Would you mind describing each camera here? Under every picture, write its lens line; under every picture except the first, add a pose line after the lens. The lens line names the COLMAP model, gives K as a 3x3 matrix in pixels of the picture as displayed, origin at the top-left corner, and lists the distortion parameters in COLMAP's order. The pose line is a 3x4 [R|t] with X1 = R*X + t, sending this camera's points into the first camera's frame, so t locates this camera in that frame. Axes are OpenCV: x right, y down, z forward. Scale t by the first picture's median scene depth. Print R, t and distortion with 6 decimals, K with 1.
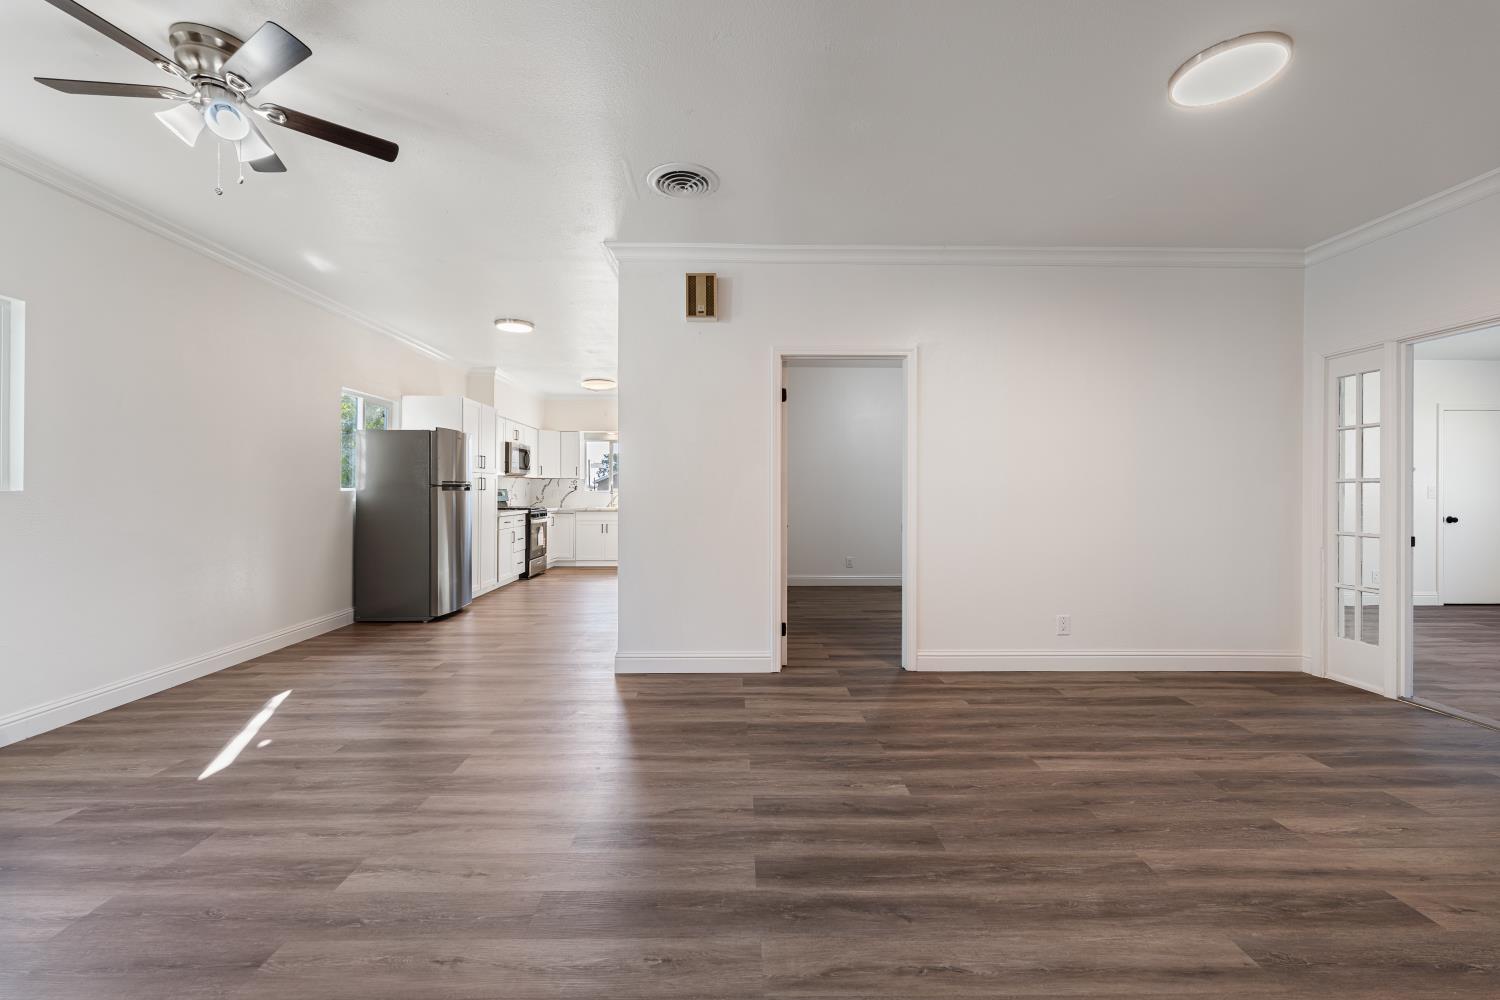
lens RADIAL K [[609.6, 0, 762.4], [0, 609.6, 498.7], [0, 0, 1]] dist [-0.001214, -0.001098]
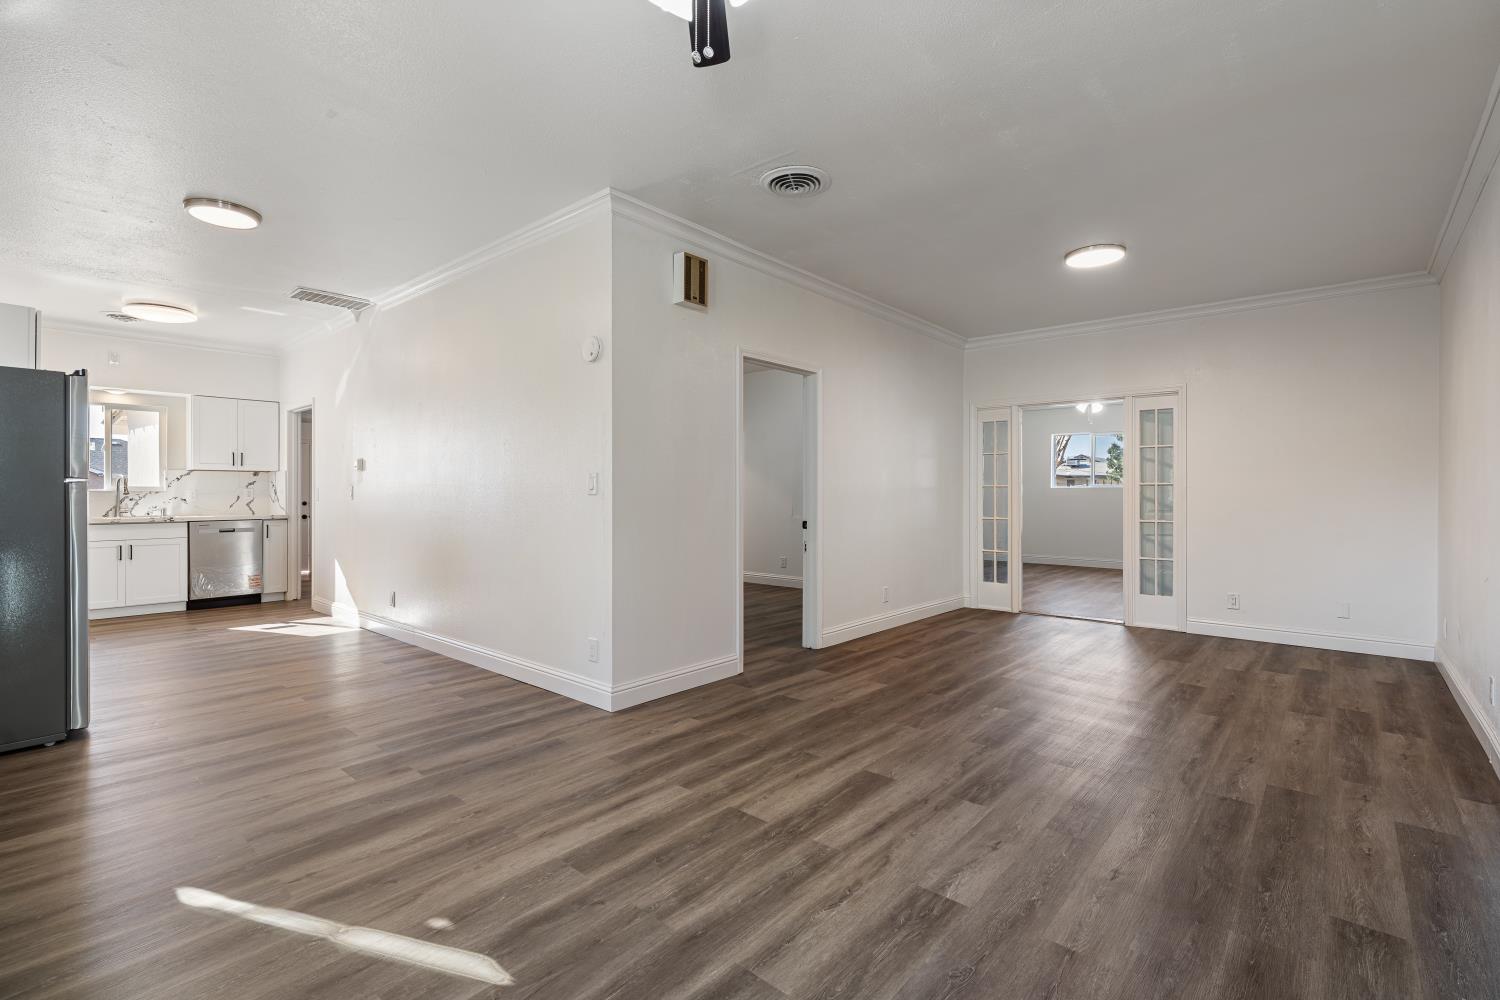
lens RADIAL K [[664.0, 0, 783.4], [0, 664.0, 485.4], [0, 0, 1]] dist [-0.002670, -0.000609]
pose [[0.669194, 0.005977, 0.743064, -0.383398], [0.008451, 0.999842, -0.015654, -0.001602], [-0.743040, 0.016755, 0.669037, 0.115329]]
